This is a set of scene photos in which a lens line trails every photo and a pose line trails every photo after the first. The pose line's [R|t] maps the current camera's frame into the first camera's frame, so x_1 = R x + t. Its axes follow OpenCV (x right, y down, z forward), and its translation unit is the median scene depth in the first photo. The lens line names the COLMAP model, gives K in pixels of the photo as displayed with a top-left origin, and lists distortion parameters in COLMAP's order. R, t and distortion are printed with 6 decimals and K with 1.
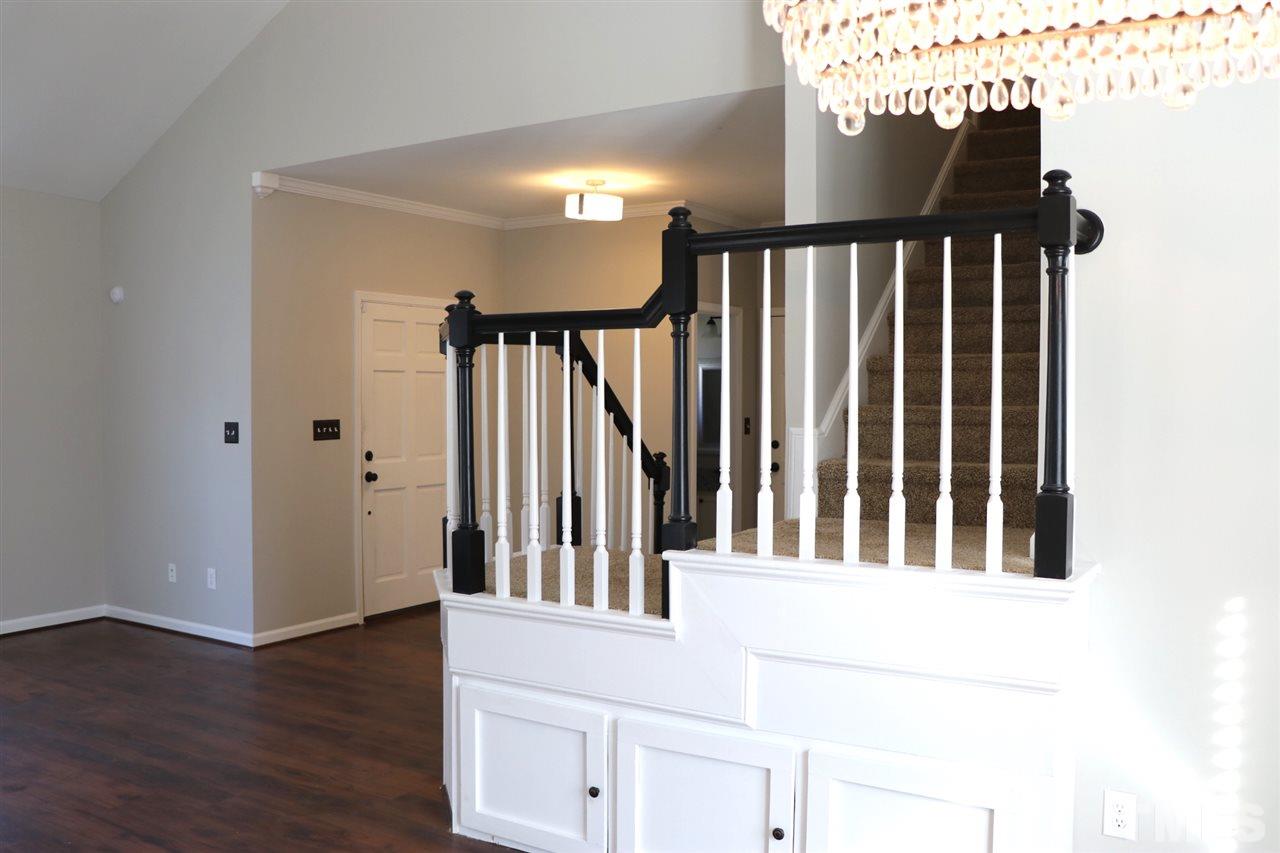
lens RADIAL K [[1058.0, 0, 622.2], [0, 1058.0, 428.1], [0, 0, 1]] dist [-0.188147, 0.160660]
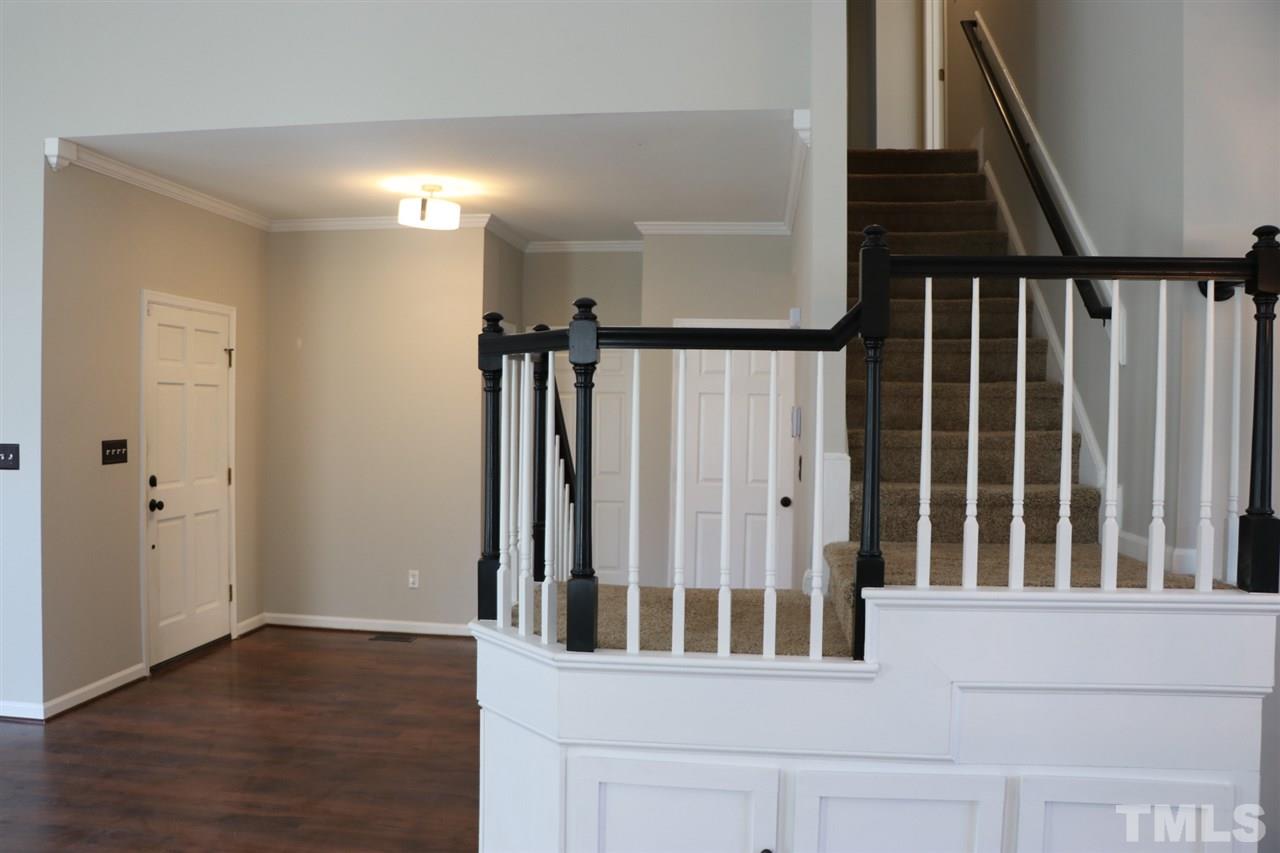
lens RADIAL K [[1001.5, 0, 557.0], [0, 1001.5, 430.2], [0, 0, 1]] dist [-0.249585, 0.276690]
pose [[0.922662, 0.001814, 0.385605, -0.274295], [0.001758, 0.999959, -0.008911, -0.009008], [-0.385605, 0.008900, 0.922621, 0.150285]]
